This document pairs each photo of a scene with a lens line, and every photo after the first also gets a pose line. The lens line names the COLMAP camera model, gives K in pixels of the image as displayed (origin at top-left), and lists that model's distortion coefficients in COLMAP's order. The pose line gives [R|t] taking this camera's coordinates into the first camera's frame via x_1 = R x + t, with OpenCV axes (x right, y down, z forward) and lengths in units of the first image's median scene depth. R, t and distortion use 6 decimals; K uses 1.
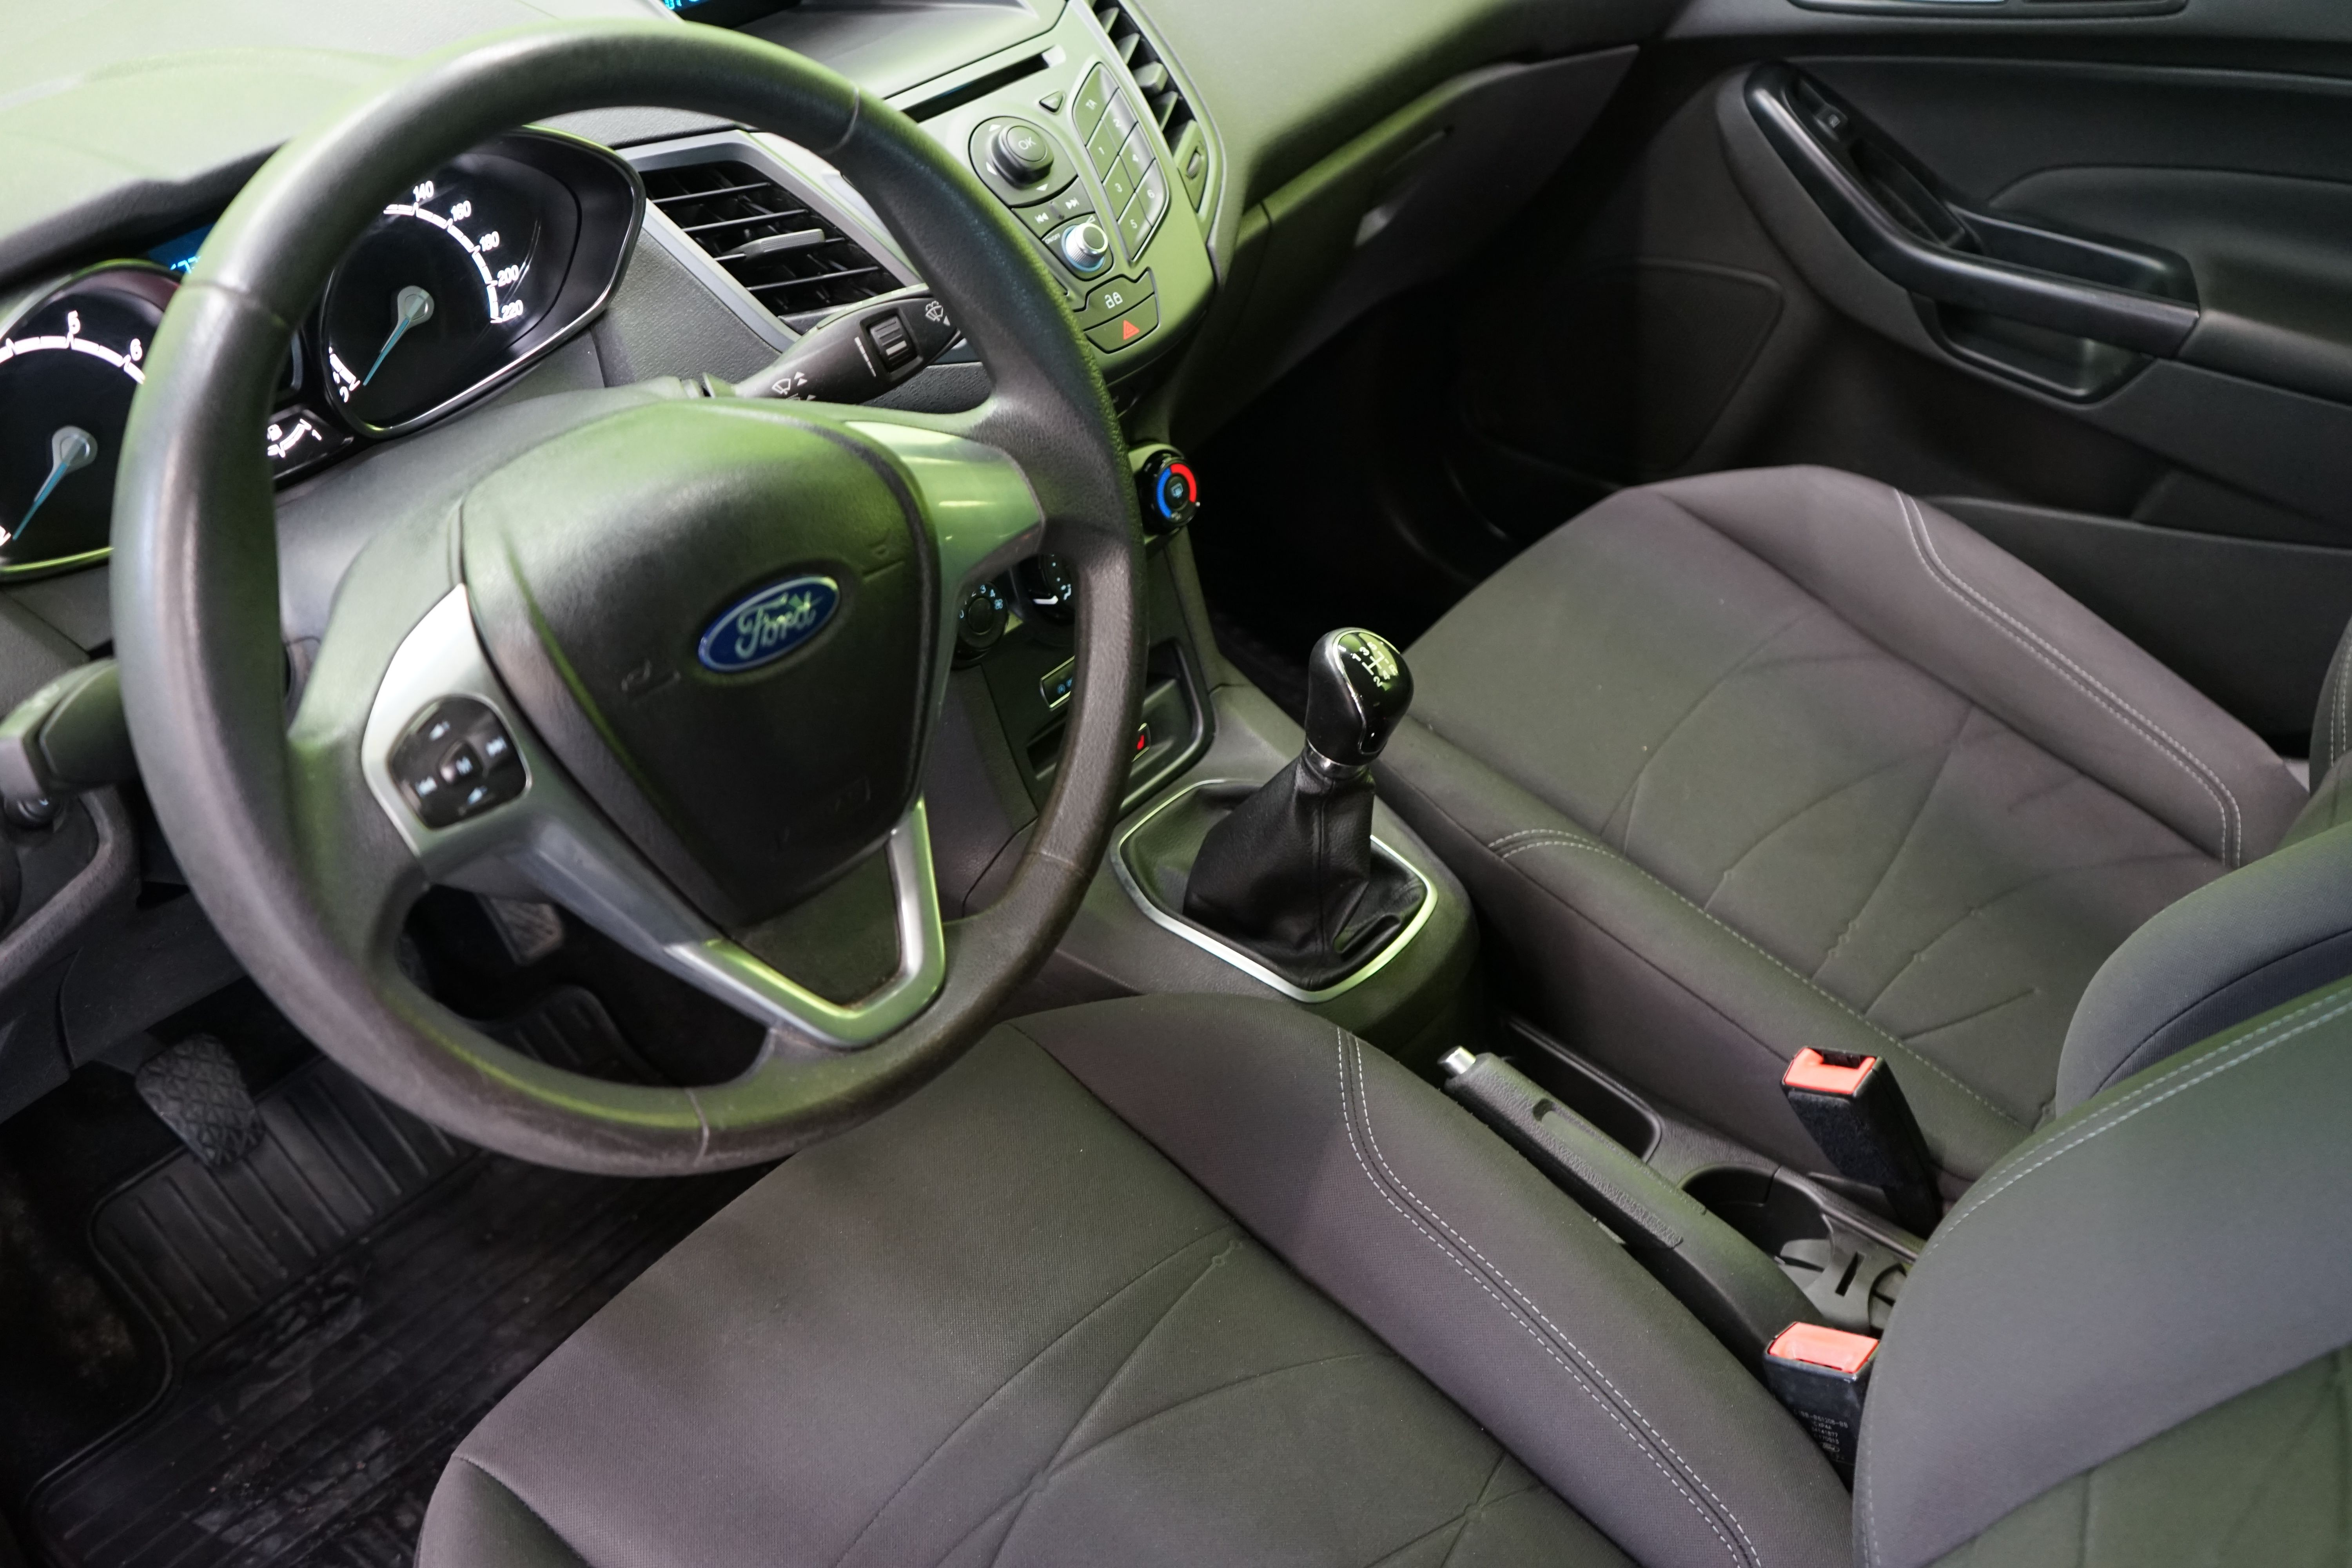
lens RADIAL K [[2217.4, 0, 1183.3], [0, 2217.4, 784.6], [0, 0, 1]] dist [-0.014610, 0.000000]
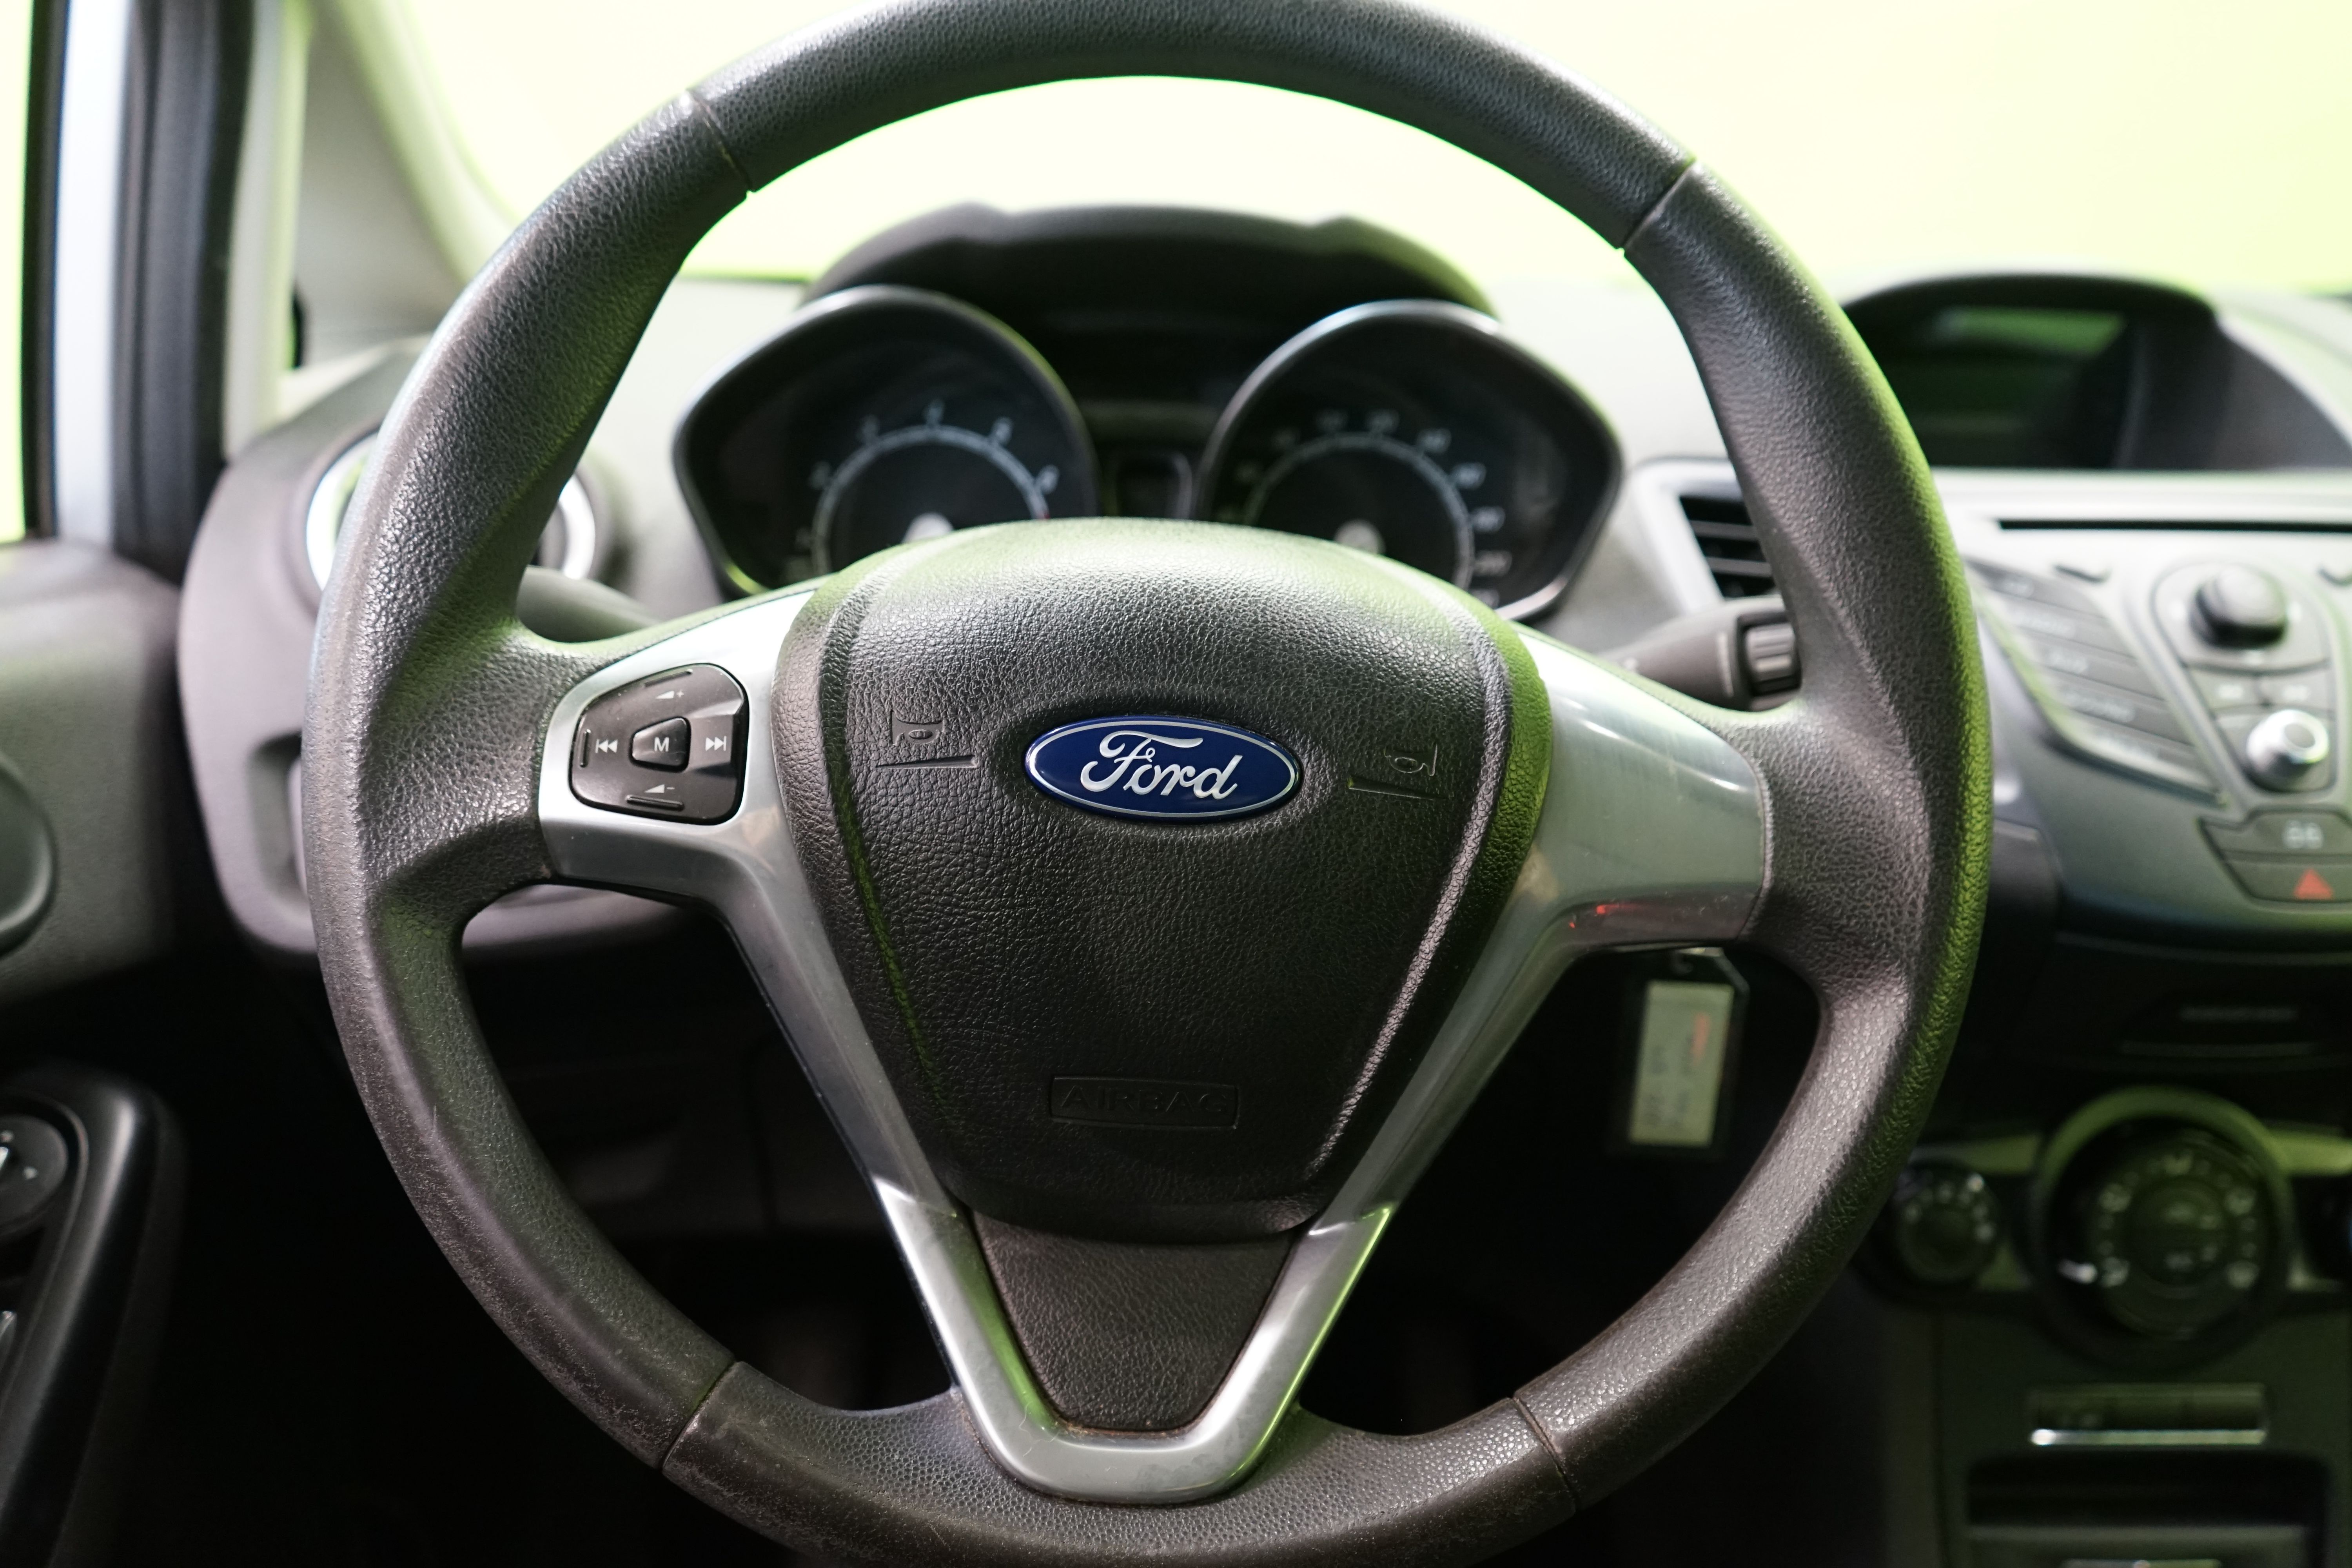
lens RADIAL K [[2038.2, 0, 1185.8], [0, 2038.2, 772.5], [0, 0, 1]] dist [0.009522, -0.029439]
pose [[0.656604, 0.242624, -0.714146, 0.183035], [-0.485734, 0.860382, -0.154290, 0.012661], [0.577004, 0.448192, 0.682781, 0.436418]]
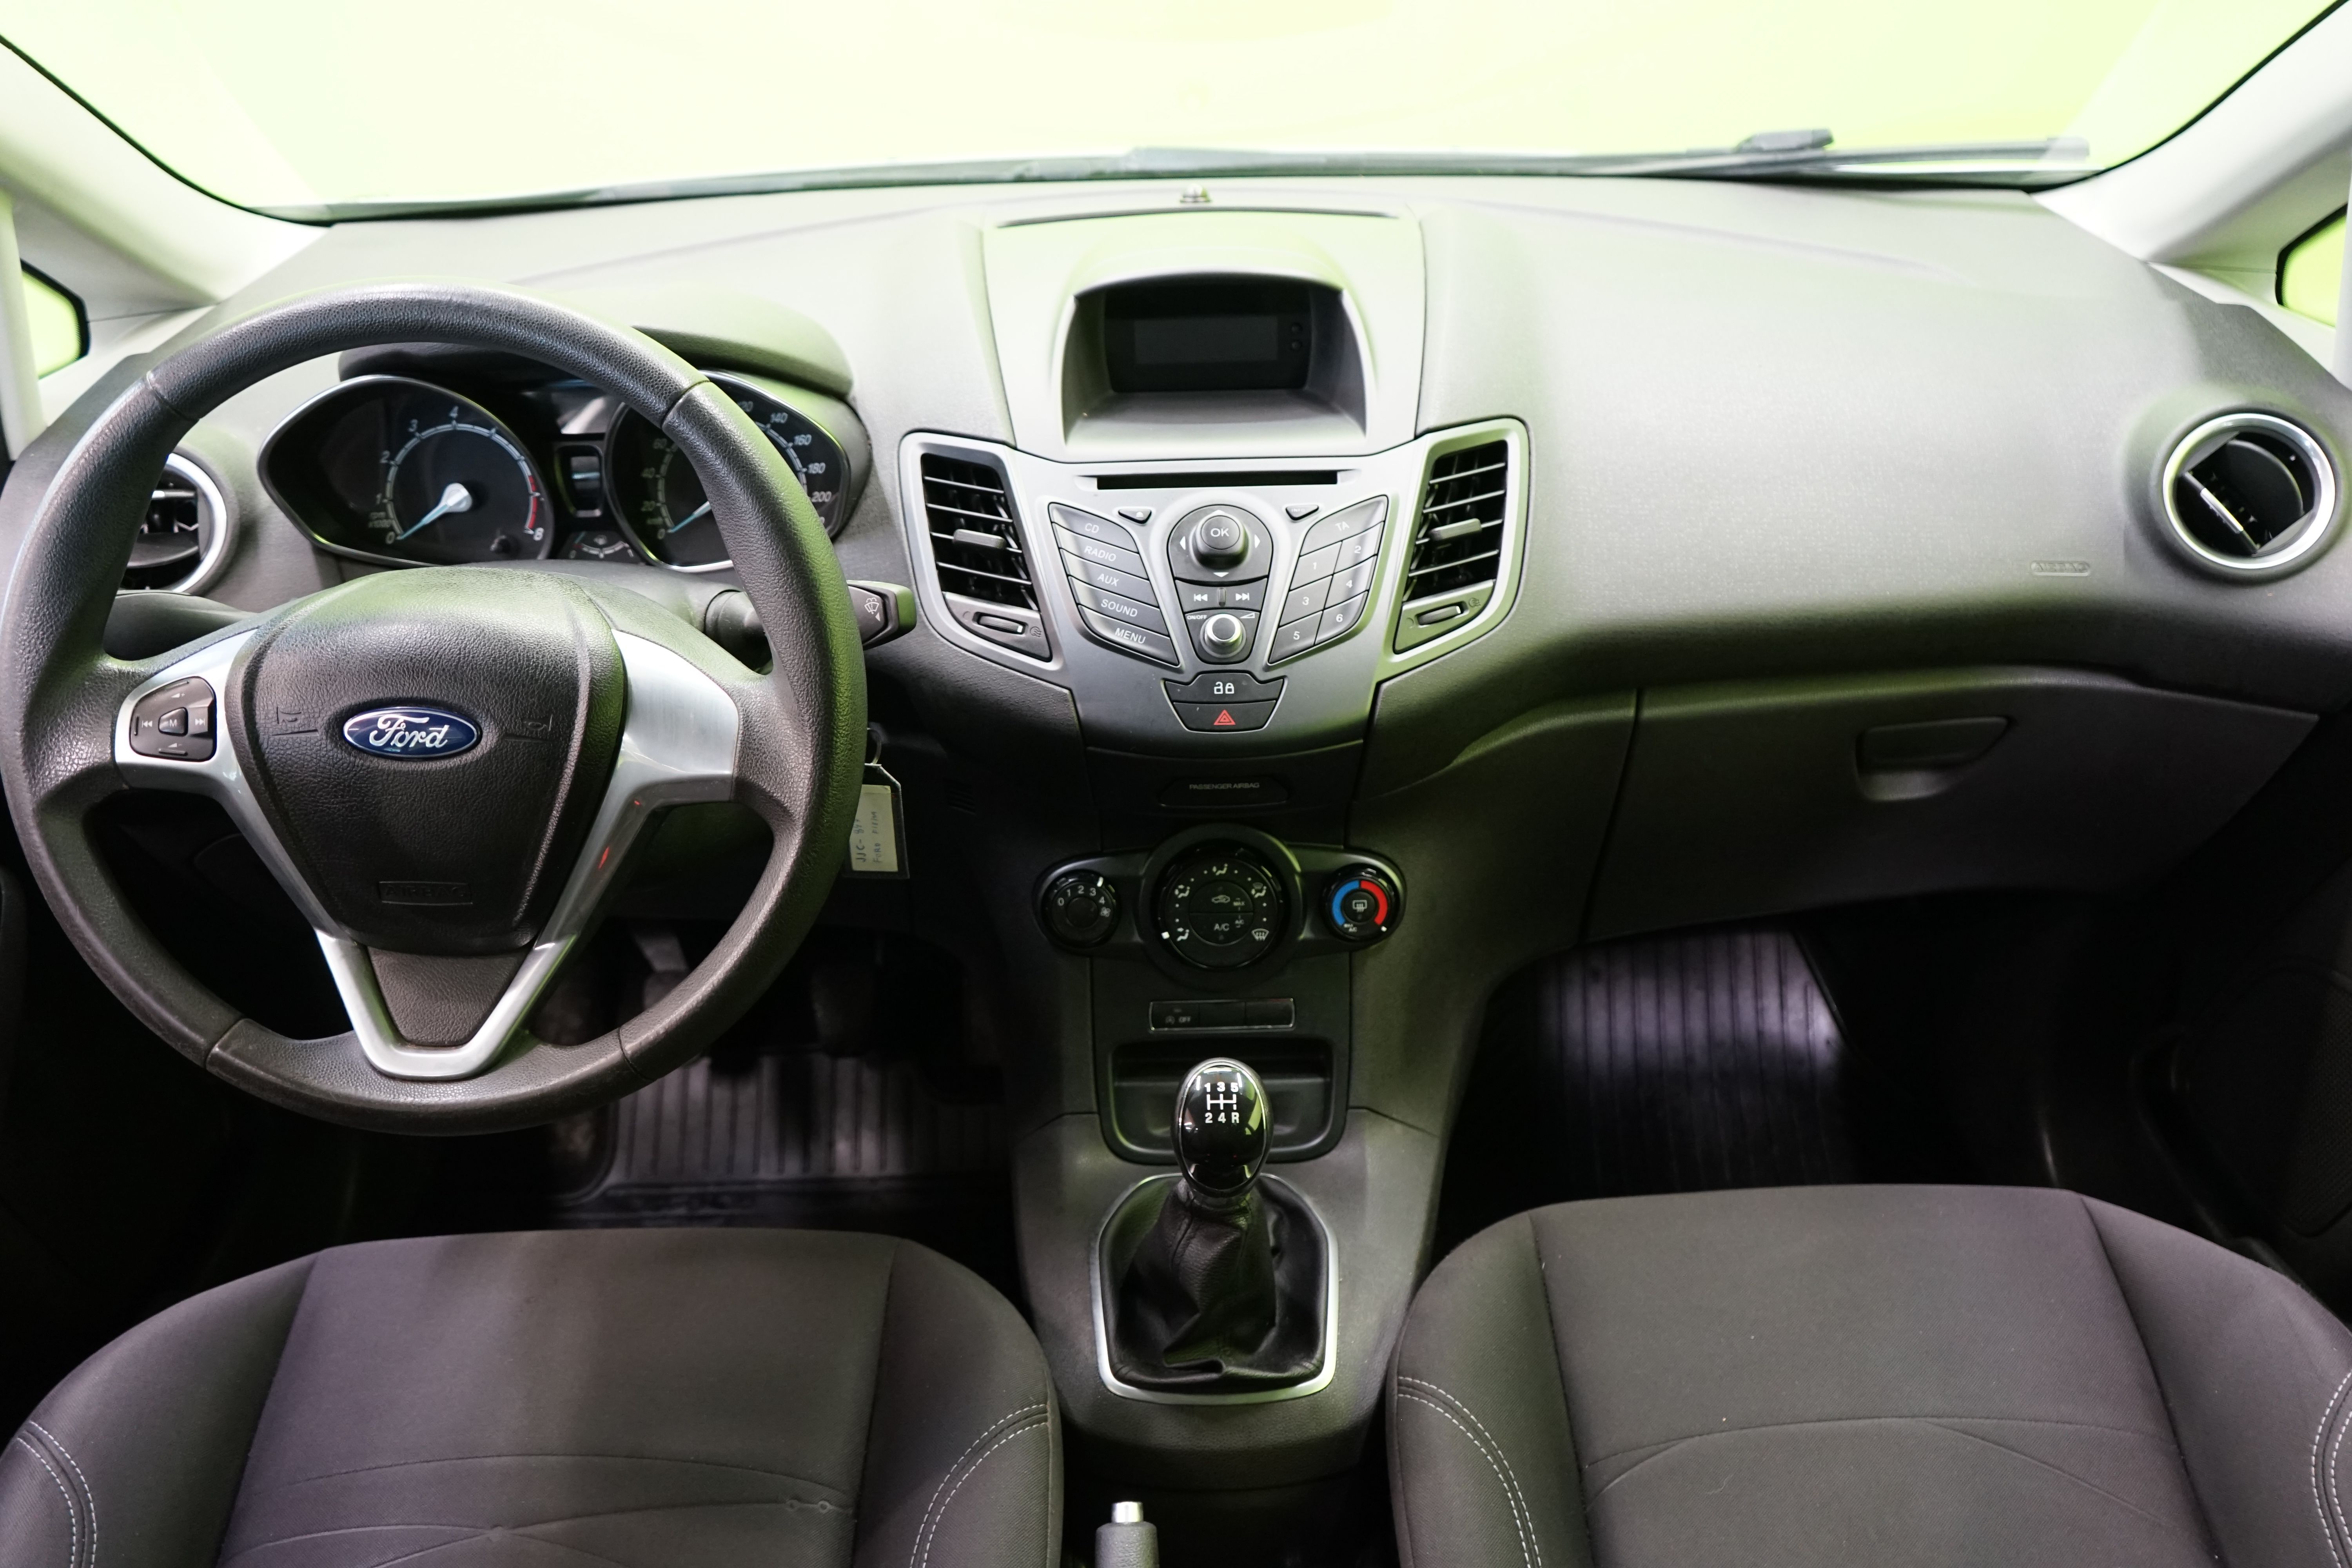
lens RADIAL K [[2038.2, 0, 1181.0], [0, 2038.2, 785.1], [0, 0, 1]] dist [0.009522, -0.029439]
pose [[0.634550, 0.370424, -0.678330, 0.685547], [-0.462910, 0.884981, 0.050238, -0.233129], [0.618919, 0.282127, 0.733038, 0.298776]]
